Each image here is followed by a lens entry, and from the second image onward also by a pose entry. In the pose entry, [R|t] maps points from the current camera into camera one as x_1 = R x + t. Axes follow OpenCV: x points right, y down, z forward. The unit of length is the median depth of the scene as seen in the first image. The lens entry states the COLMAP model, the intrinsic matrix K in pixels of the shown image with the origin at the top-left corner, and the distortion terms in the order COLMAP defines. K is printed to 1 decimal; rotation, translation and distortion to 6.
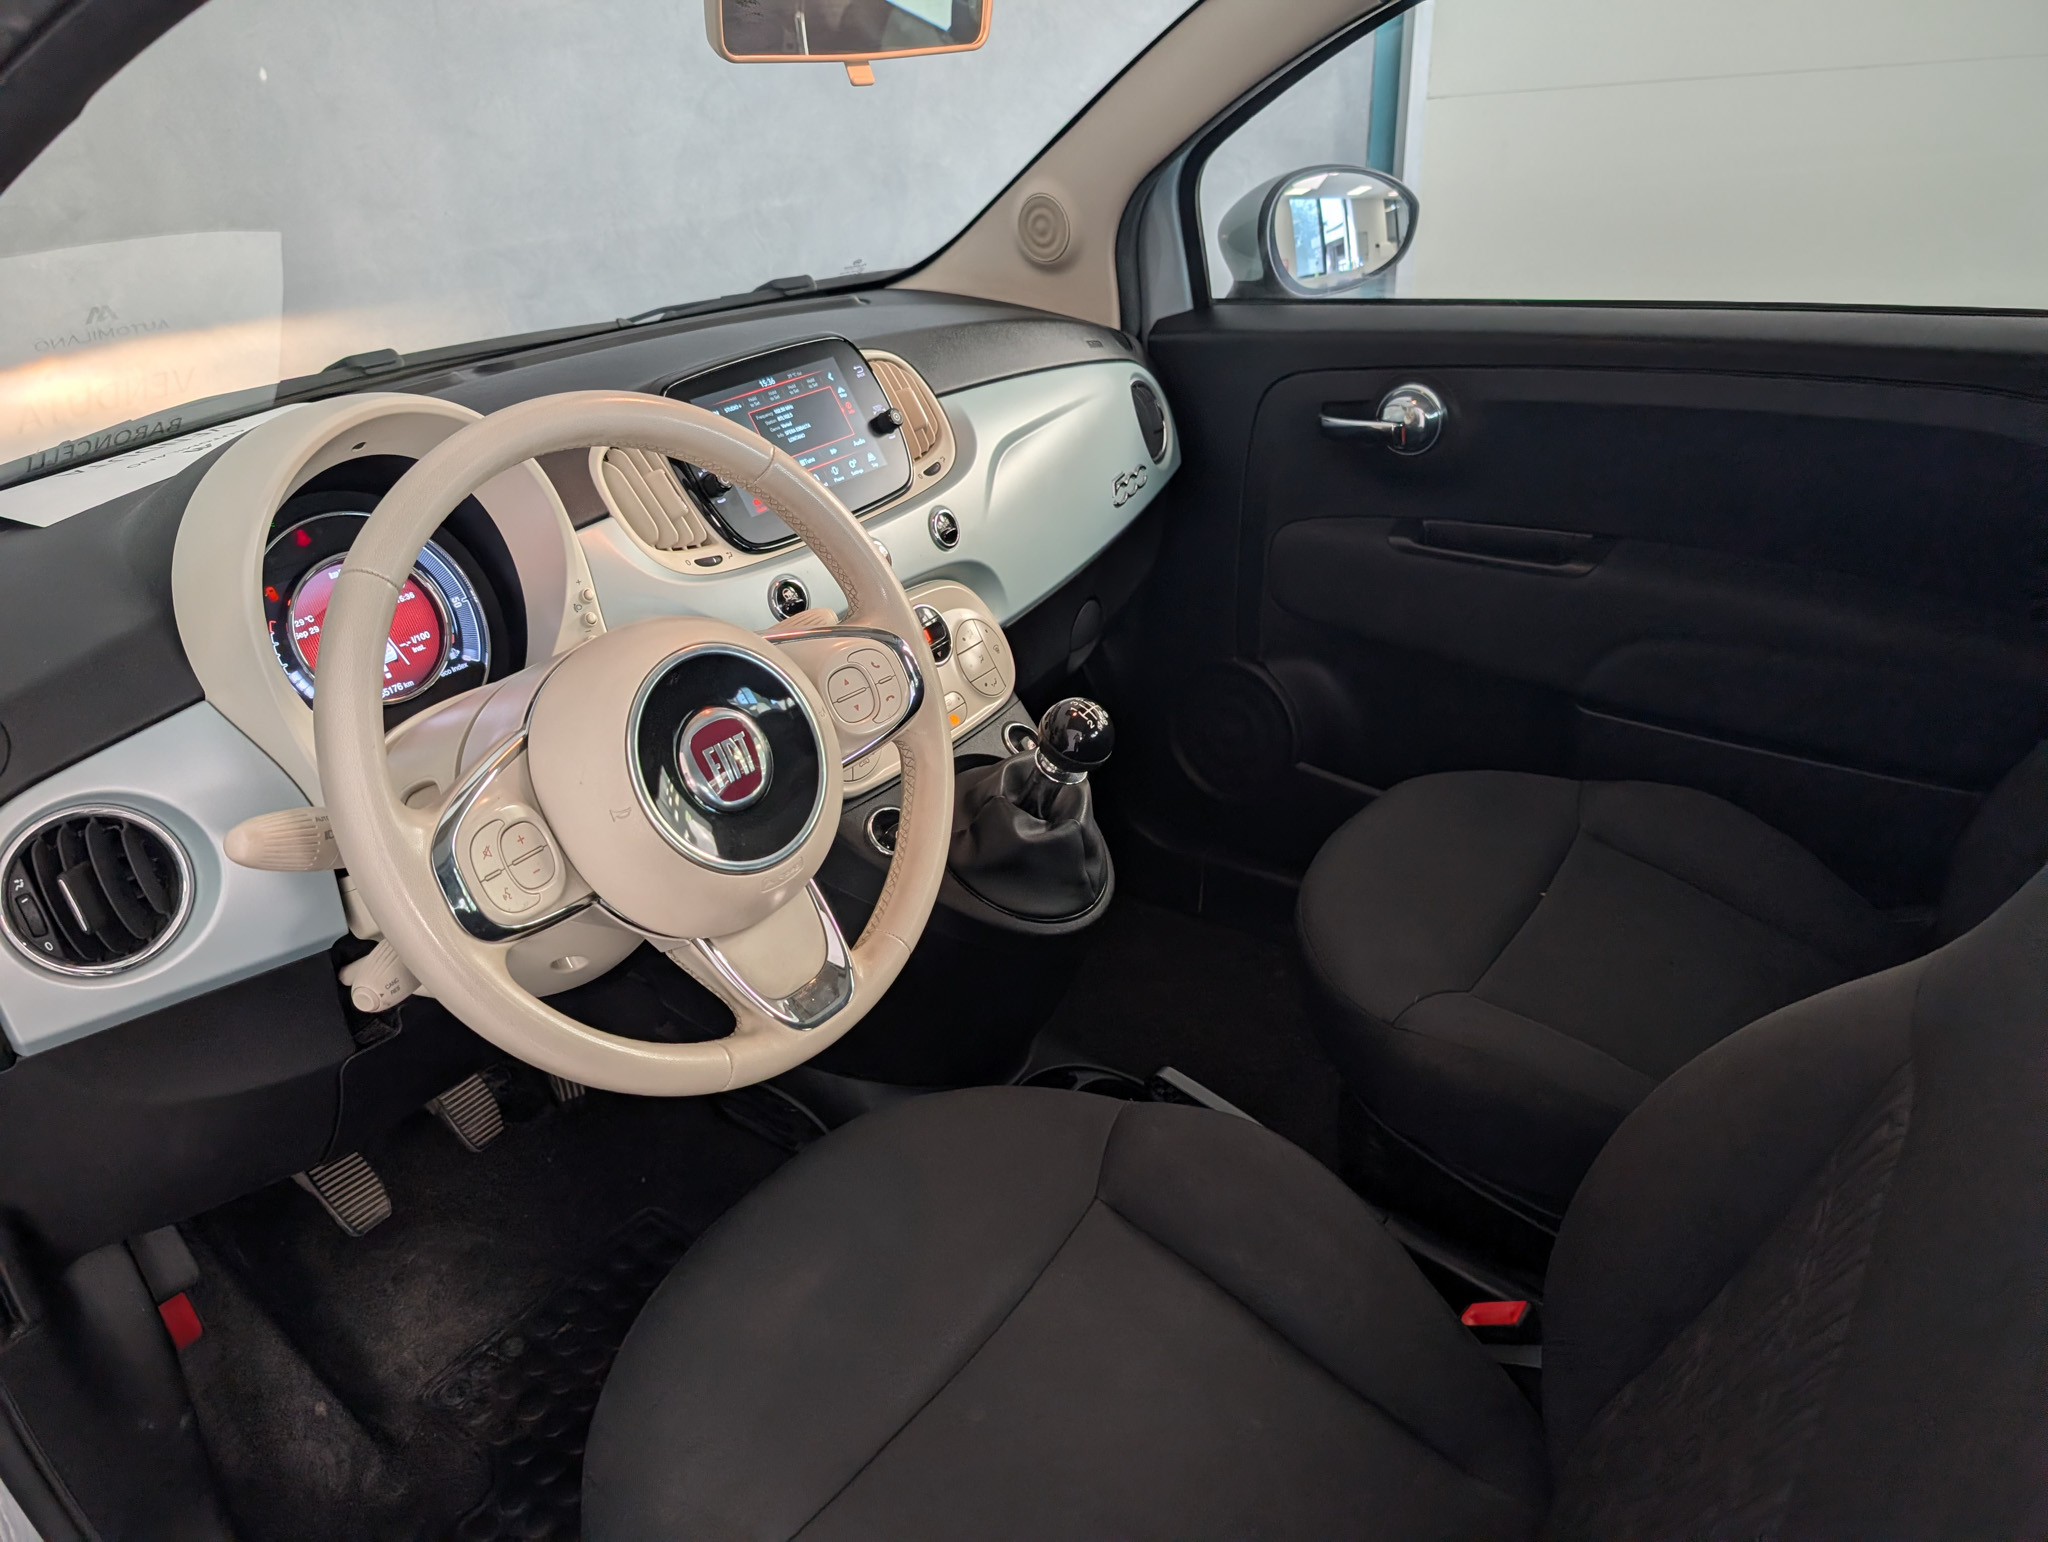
lens RADIAL K [[1486.7, 0, 1028.1], [0, 1486.7, 782.2], [0, 0, 1]] dist [0.034436, -0.040476]
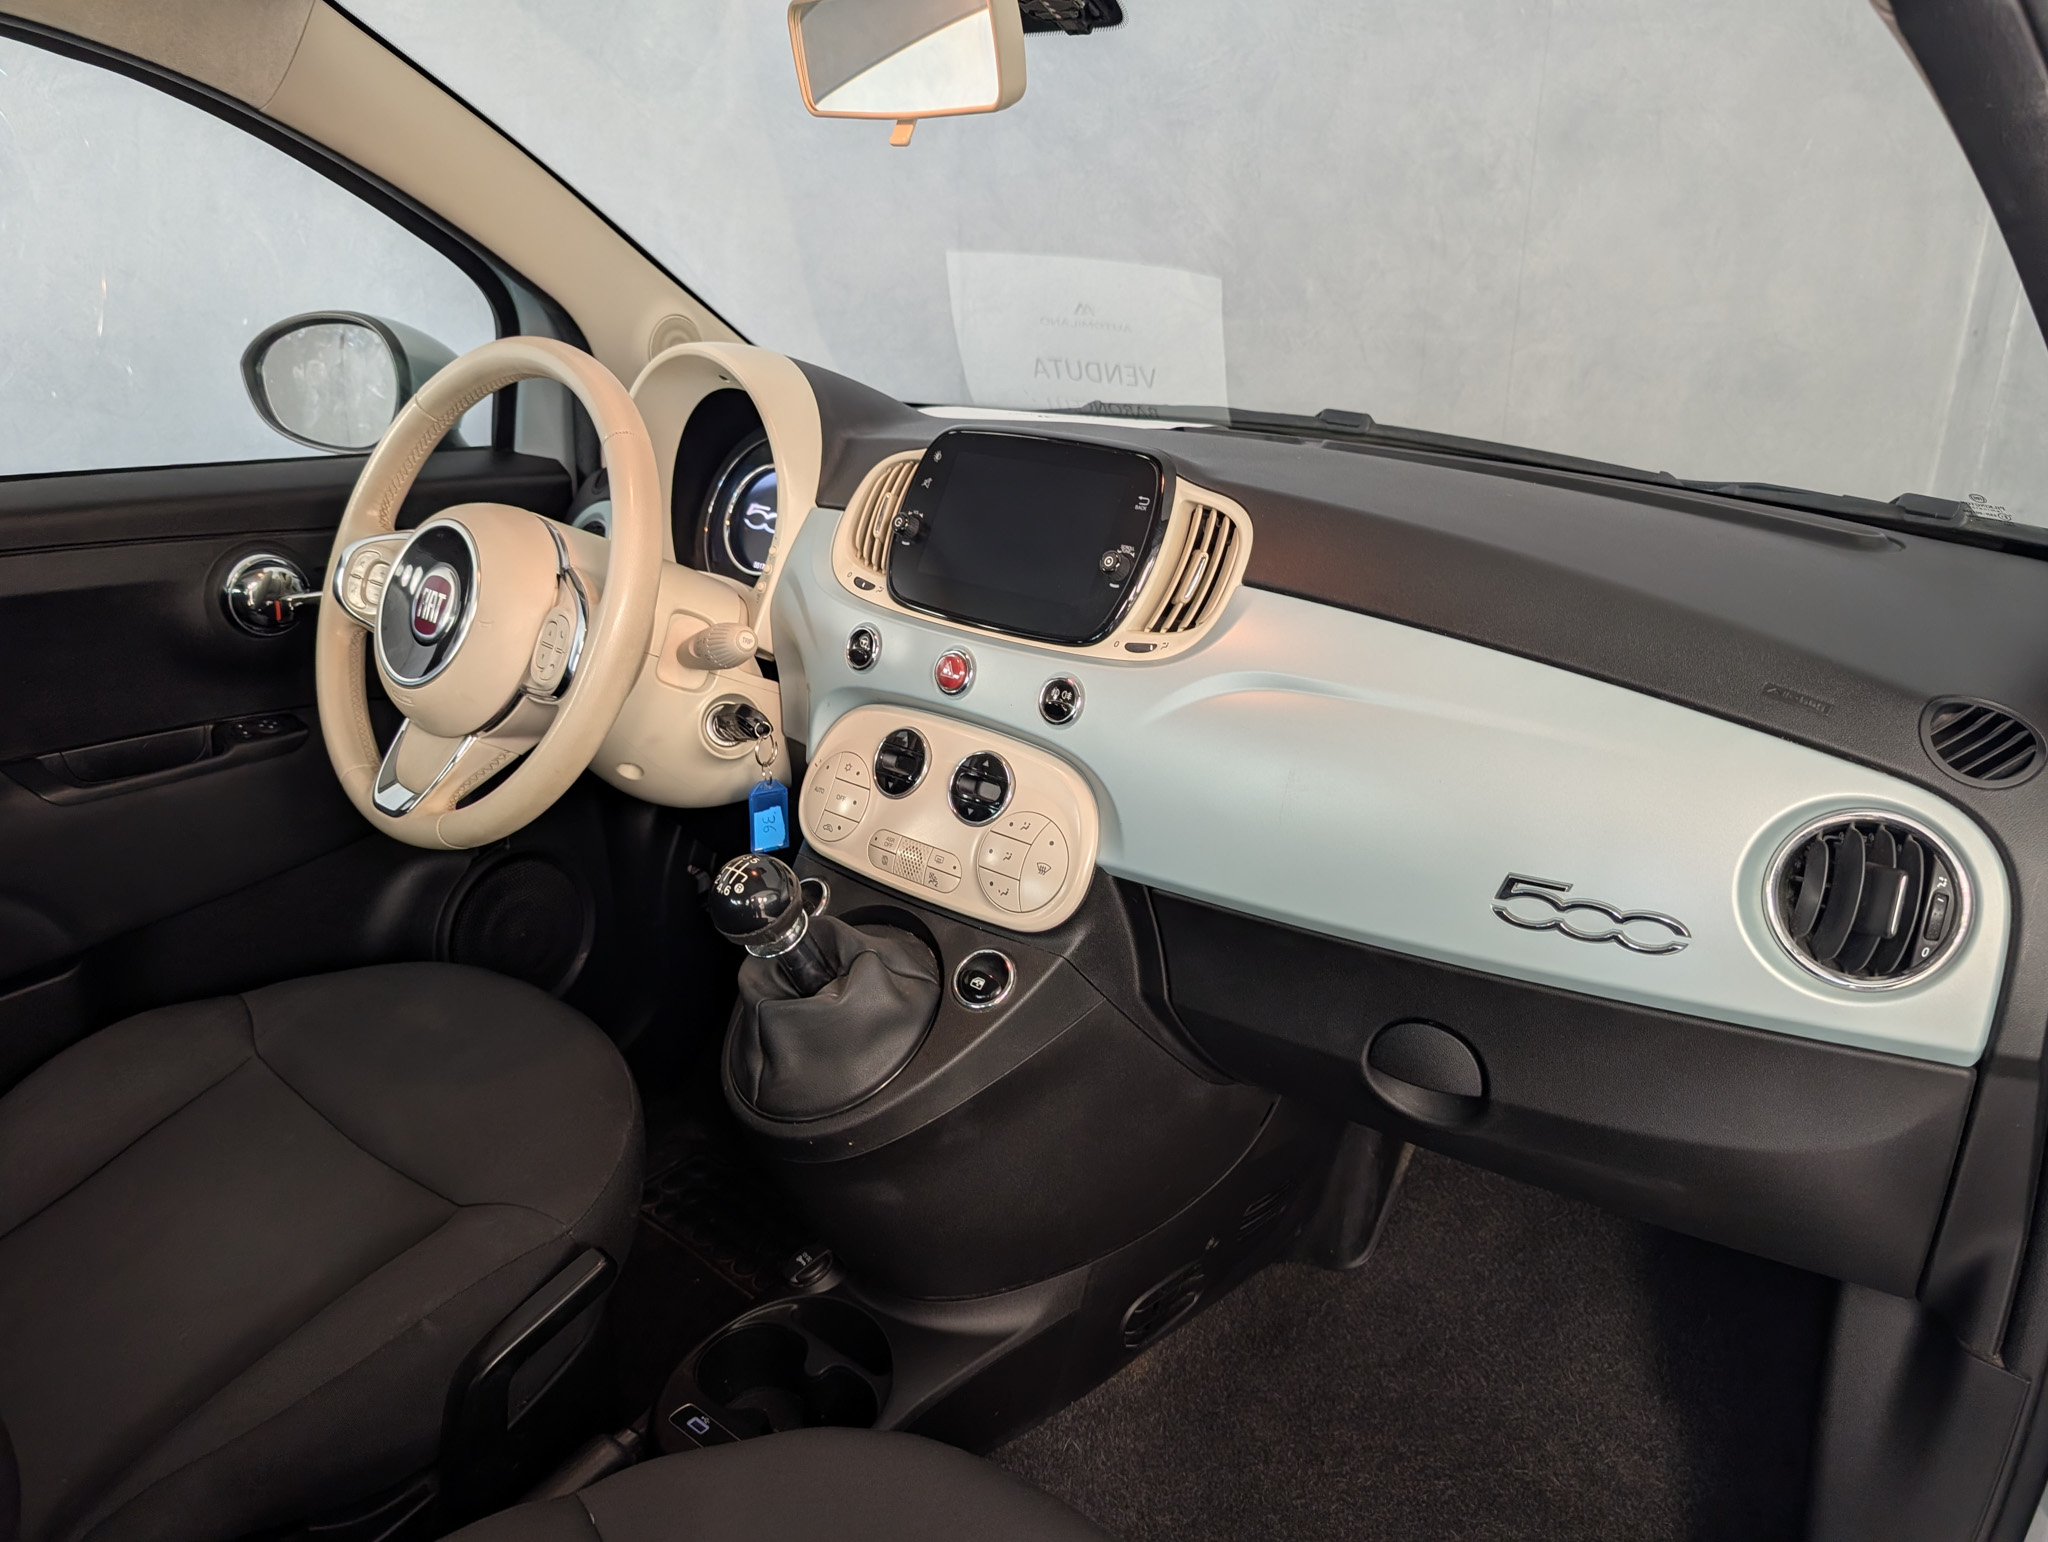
lens RADIAL K [[1486.7, 0, 1028.1], [0, 1486.7, 782.2], [0, 0, 1]] dist [0.034436, -0.040476]
pose [[-0.072052, 0.409404, -0.909504, 0.737955], [-0.471556, 0.789541, 0.392761, -0.472324], [0.878888, 0.457181, 0.136169, 0.956675]]
